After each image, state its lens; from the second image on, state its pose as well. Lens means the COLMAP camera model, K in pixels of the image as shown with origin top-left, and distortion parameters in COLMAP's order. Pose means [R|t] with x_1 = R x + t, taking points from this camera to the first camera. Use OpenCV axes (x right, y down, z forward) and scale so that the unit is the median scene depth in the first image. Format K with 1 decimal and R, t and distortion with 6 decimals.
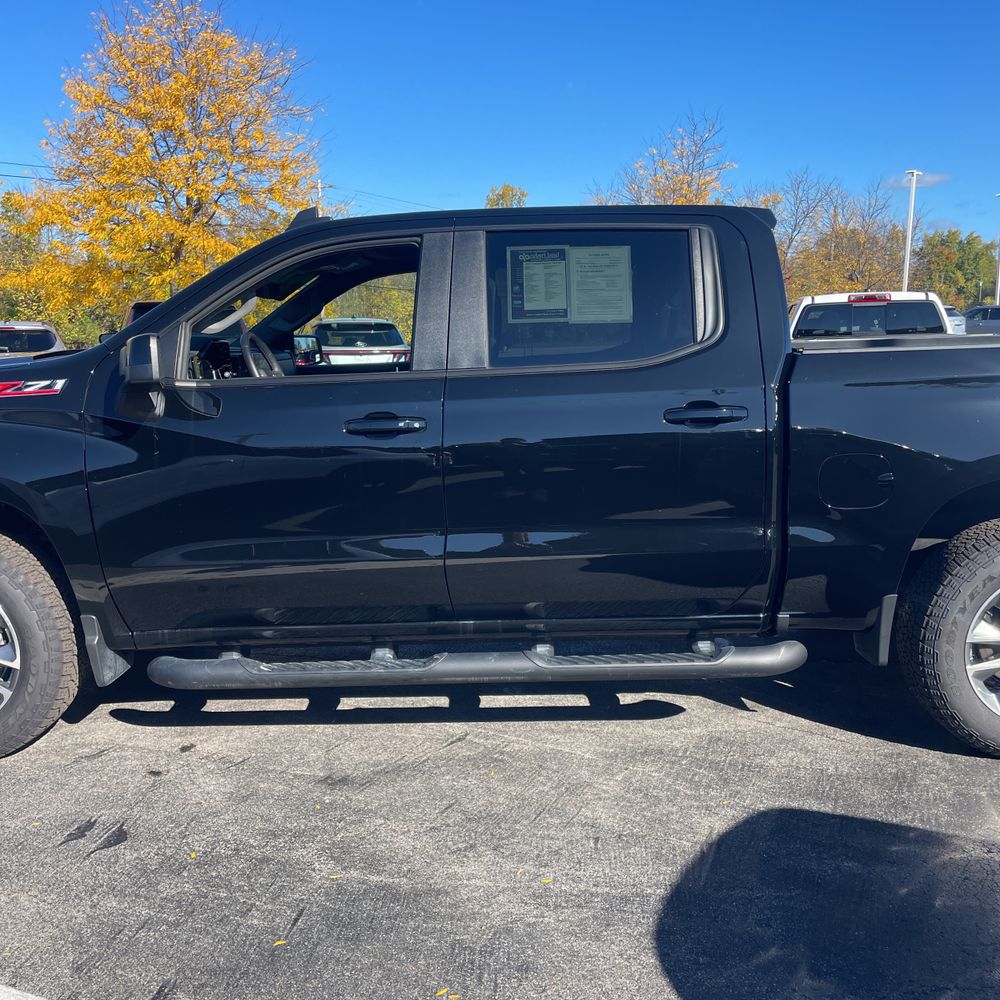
lens RADIAL K [[1014.7, 0, 489.1], [0, 1014.7, 505.3], [0, 0, 1]] dist [0.041429, 0.000000]
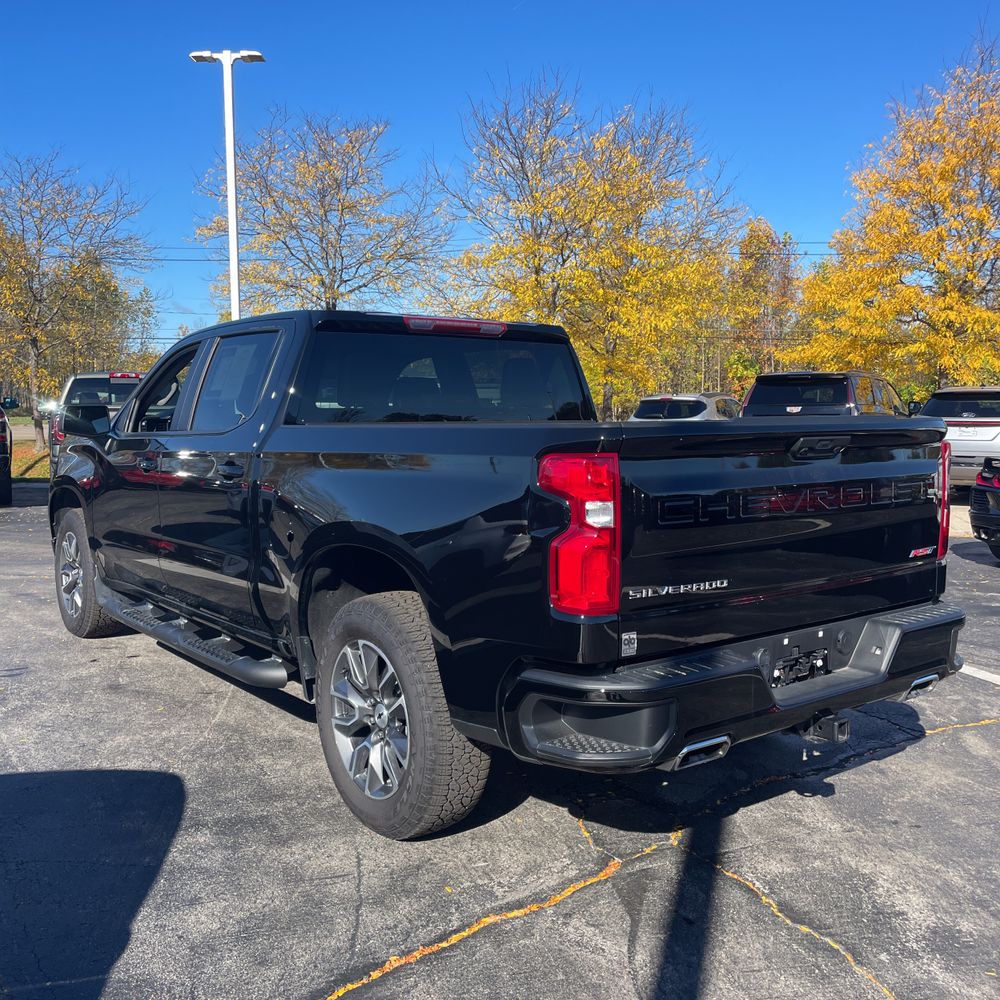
lens RADIAL K [[1014.7, 0, 506.8], [0, 1014.7, 499.3], [0, 0, 1]] dist [0.041429, 0.000000]
pose [[0.626779, 0.088657, -0.774137, 1.354116], [-0.141016, 0.990007, -0.000794, -0.094695], [0.766331, 0.109663, 0.633018, 0.412797]]
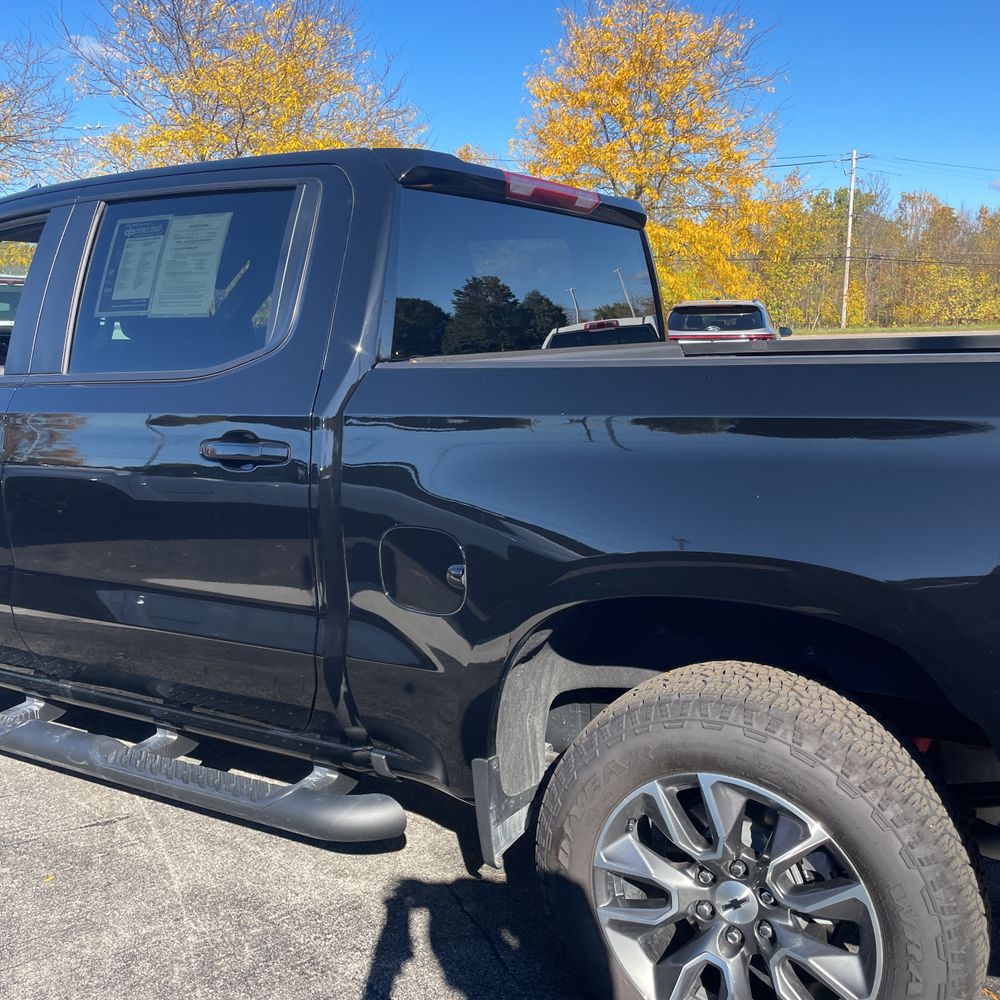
lens RADIAL K [[1014.7, 0, 508.2], [0, 1014.7, 490.7], [0, 0, 1]] dist [0.041429, 0.000000]
pose [[0.876404, 0.083630, -0.474259, 0.654764], [-0.081224, 0.996367, 0.025601, -0.087599], [0.474677, 0.016084, 0.880013, 0.438107]]
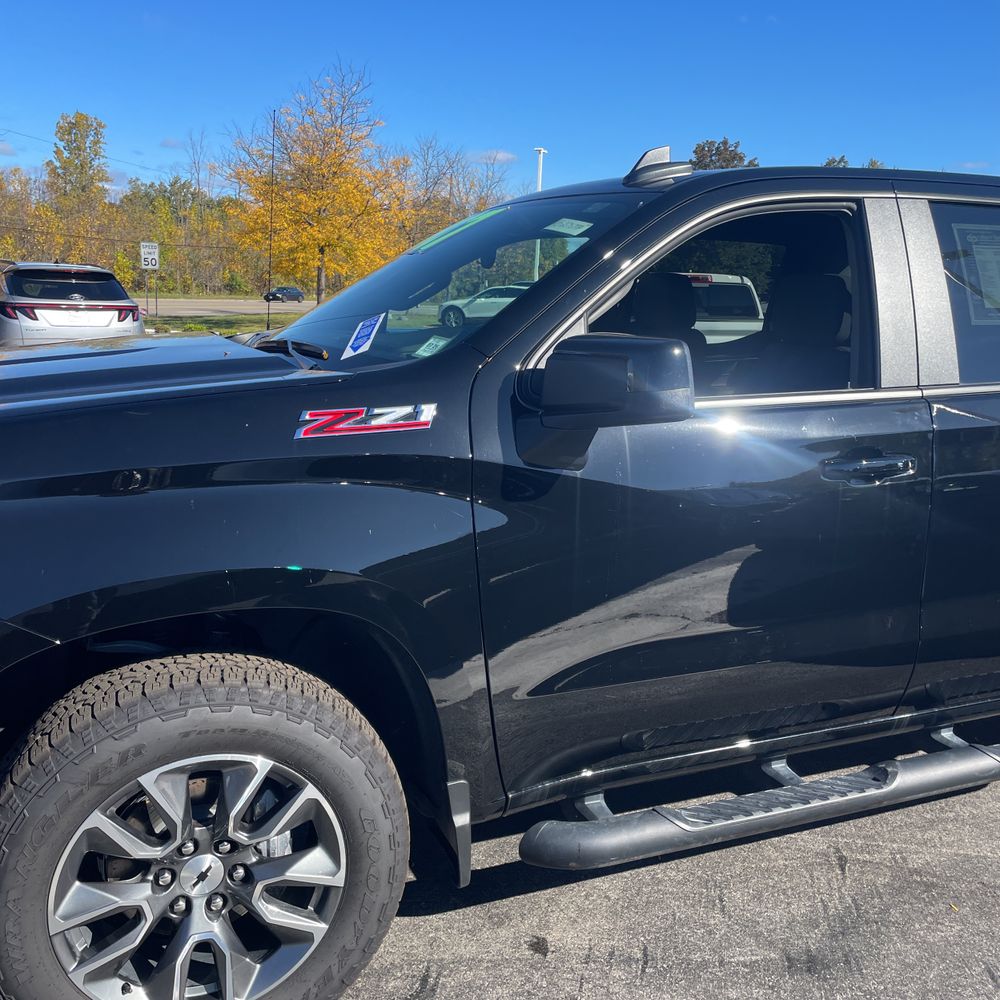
lens RADIAL K [[1014.7, 0, 517.0], [0, 1014.7, 503.2], [0, 0, 1]] dist [0.041429, 0.000000]
pose [[0.913068, -0.040776, 0.405764, -0.588438], [0.024802, 0.998699, 0.044552, -0.086066], [-0.407053, -0.030615, 0.912891, 0.411293]]
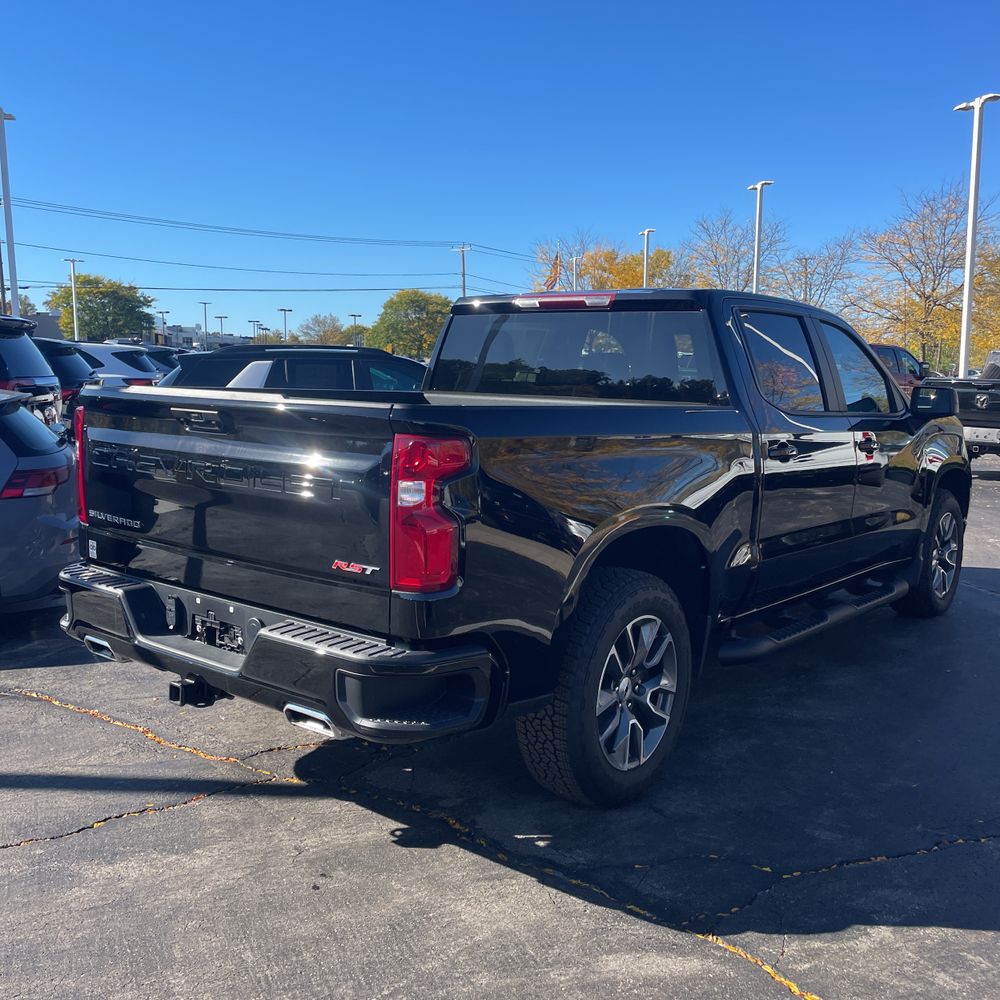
lens RADIAL K [[1014.7, 0, 504.8], [0, 1014.7, 499.9], [0, 0, 1]] dist [0.041429, 0.000000]
pose [[-0.606317, 0.107929, -0.787865, 1.390431], [-0.147892, 0.958159, 0.245071, -0.372274], [0.781350, 0.265110, -0.564986, 1.920305]]
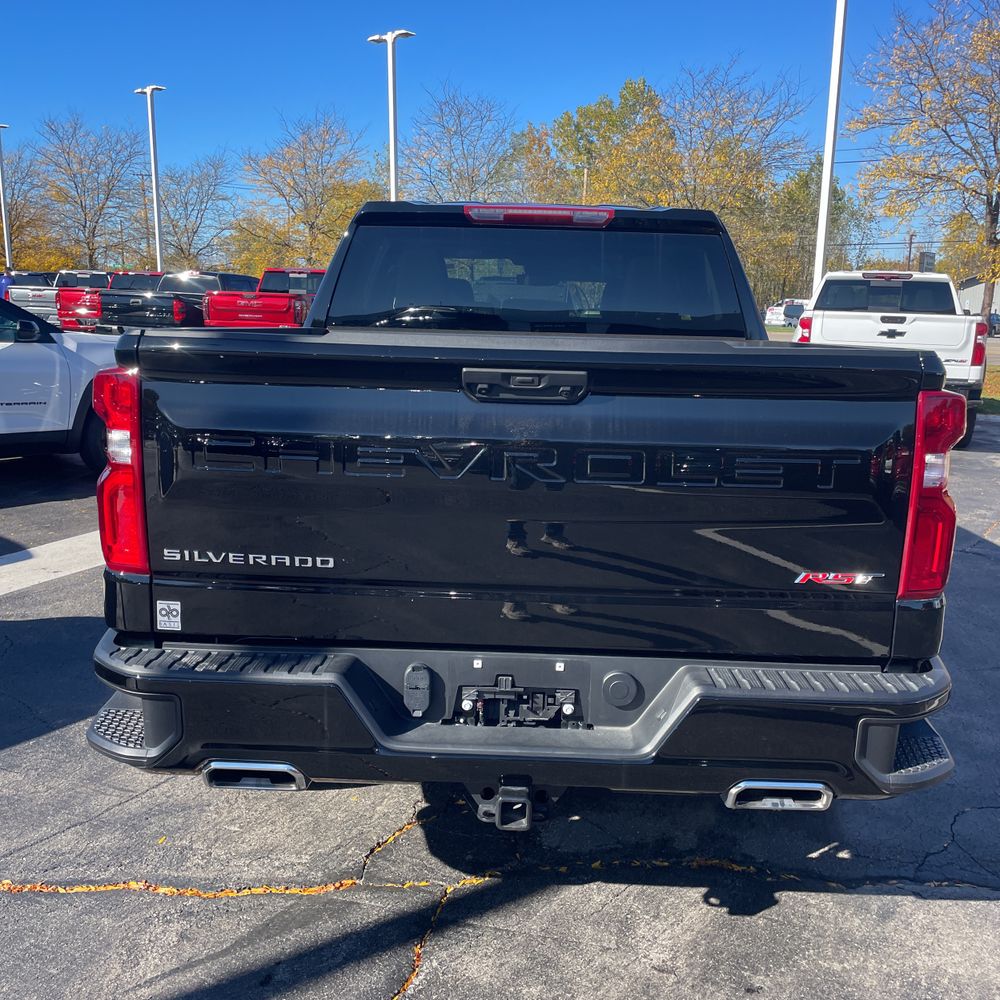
lens RADIAL K [[1014.7, 0, 517.9], [0, 1014.7, 498.7], [0, 0, 1]] dist [0.041429, 0.000000]
pose [[-0.006317, 0.203551, -0.979044, 1.406131], [-0.192503, 0.960503, 0.200939, -0.230944], [0.981276, 0.189739, 0.033117, 1.168364]]
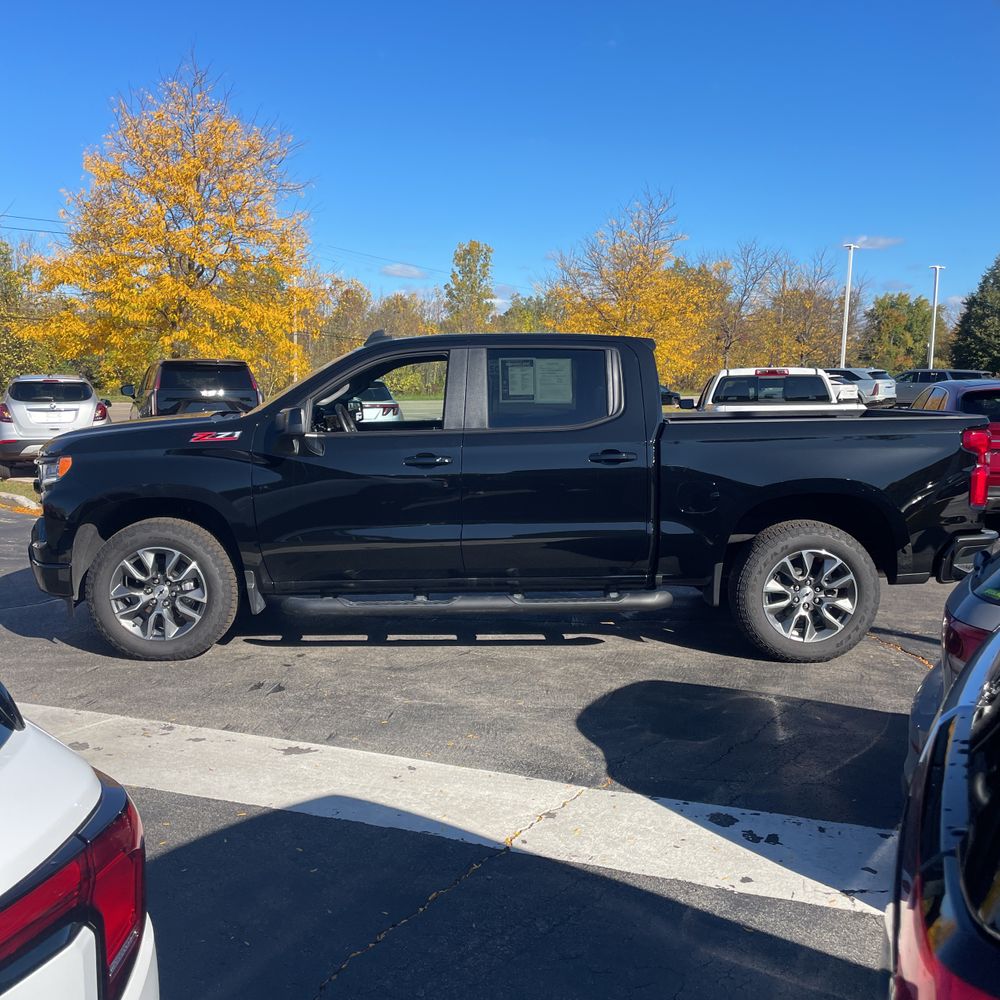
lens RADIAL K [[1014.7, 0, 485.0], [0, 1014.7, 518.3], [0, 0, 1]] dist [0.041429, 0.000000]
pose [[0.999389, 0.012812, 0.032514, -0.056747], [-0.011655, 0.999300, -0.035538, 0.074012], [-0.032946, 0.035138, 0.998839, -0.674896]]
